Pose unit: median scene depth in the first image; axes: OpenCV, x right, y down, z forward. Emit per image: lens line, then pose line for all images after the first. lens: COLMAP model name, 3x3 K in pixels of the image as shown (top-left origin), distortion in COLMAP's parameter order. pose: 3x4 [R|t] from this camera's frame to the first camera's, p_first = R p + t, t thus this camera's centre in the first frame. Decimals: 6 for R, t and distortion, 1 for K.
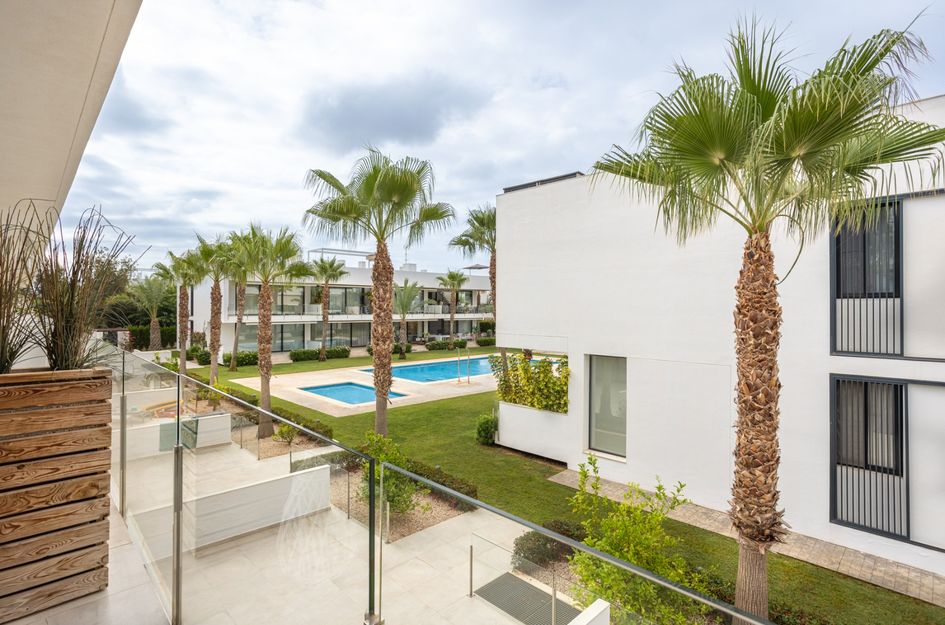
lens RADIAL K [[468.9, 0, 471.5], [0, 468.9, 299.8], [0, 0, 1]] dist [-0.032490, 0.022971]
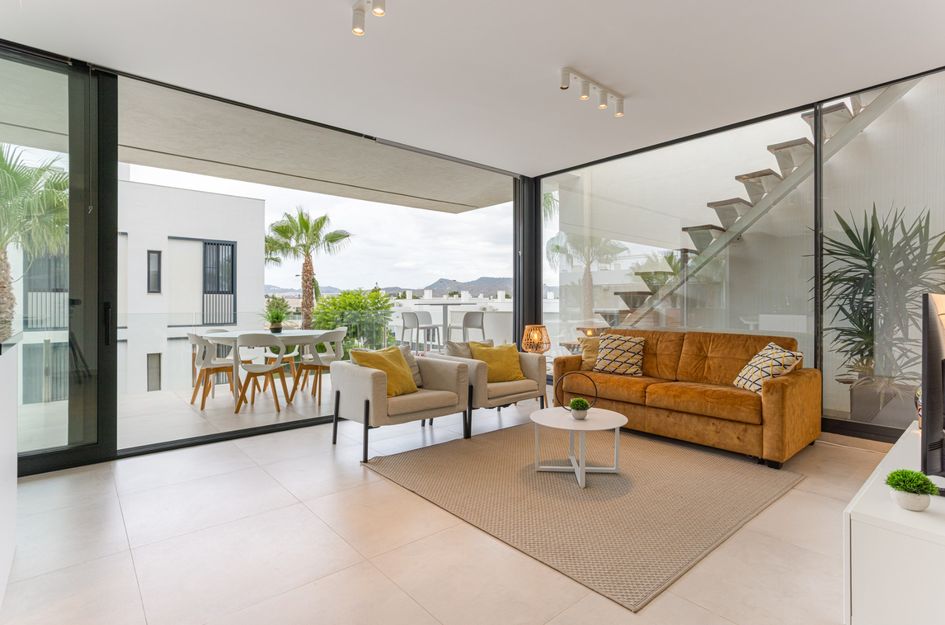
lens RADIAL K [[468.9, 0, 475.5], [0, 468.9, 305.1], [0, 0, 1]] dist [-0.032490, 0.022971]
pose [[0.044931, -0.004124, 0.998982, -0.402800], [-0.015146, 0.999874, 0.004808, 0.006856], [-0.998875, -0.015347, 0.044863, -0.318181]]
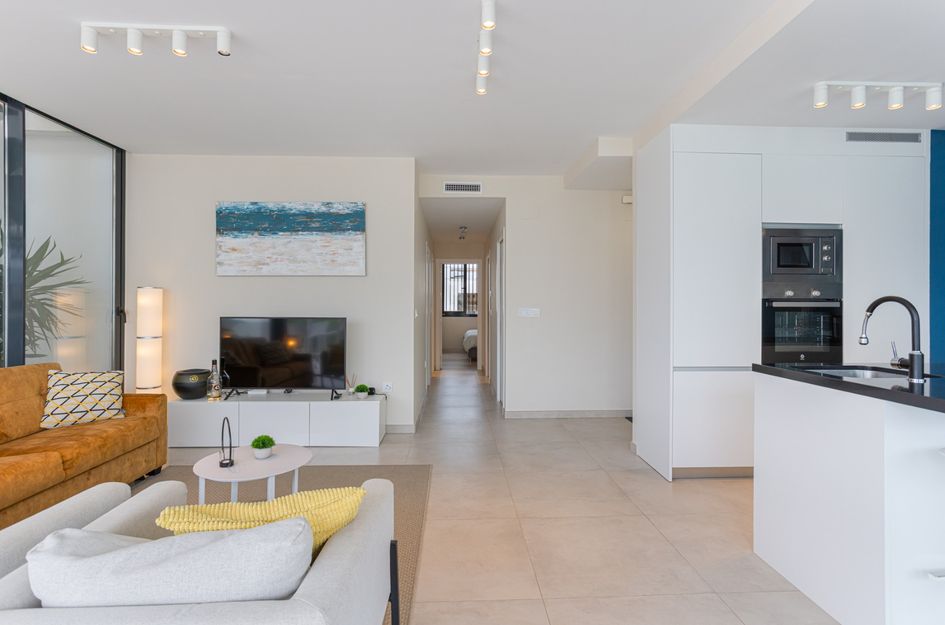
lens RADIAL K [[468.9, 0, 480.0], [0, 468.9, 306.8], [0, 0, 1]] dist [-0.032490, 0.022971]
pose [[-0.650272, 0.002246, -0.759698, -0.073586], [0.009104, 0.999947, -0.004836, -0.002380], [0.759647, -0.010061, -0.650258, -0.149133]]
